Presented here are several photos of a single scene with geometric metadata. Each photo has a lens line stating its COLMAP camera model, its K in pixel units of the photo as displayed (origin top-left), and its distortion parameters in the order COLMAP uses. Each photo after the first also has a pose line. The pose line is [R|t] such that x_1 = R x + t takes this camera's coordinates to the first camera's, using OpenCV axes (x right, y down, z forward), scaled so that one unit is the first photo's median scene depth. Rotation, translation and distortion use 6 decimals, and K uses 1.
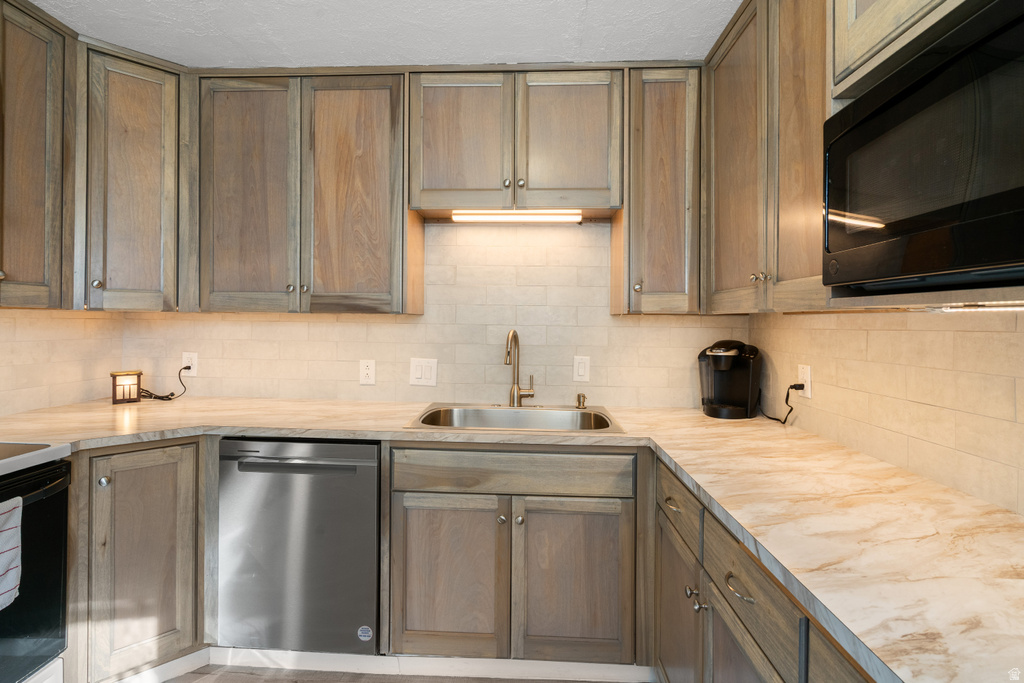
lens RADIAL K [[472.9, 0, 511.0], [0, 472.9, 322.8], [0, 0, 1]] dist [-0.004607, 0.001160]
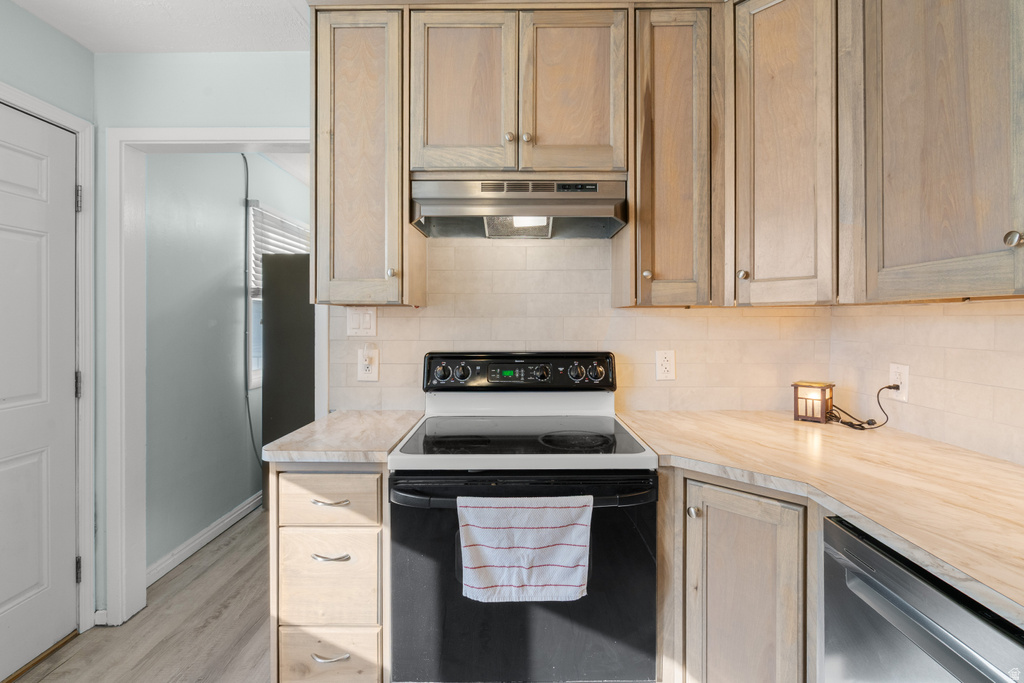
lens RADIAL K [[472.9, 0, 521.7], [0, 472.9, 327.4], [0, 0, 1]] dist [-0.004607, 0.001160]
pose [[0.039046, 0.002168, -0.999235, -0.040777], [0.001293, 0.999997, 0.002220, 0.009607], [0.999237, -0.001379, 0.039043, 0.533353]]
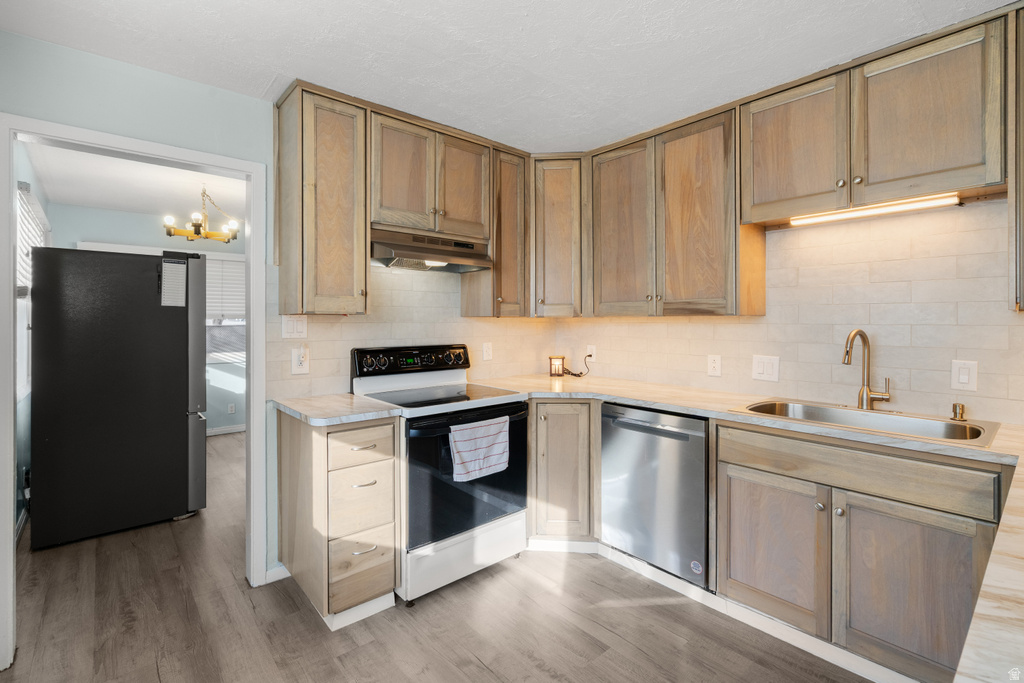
lens RADIAL K [[472.9, 0, 511.3], [0, 472.9, 327.9], [0, 0, 1]] dist [-0.004607, 0.001160]
pose [[0.689111, -0.001471, -0.724654, 0.236242], [0.008416, 0.999947, 0.005974, 0.000301], [0.724606, -0.010215, 0.689087, -0.203407]]
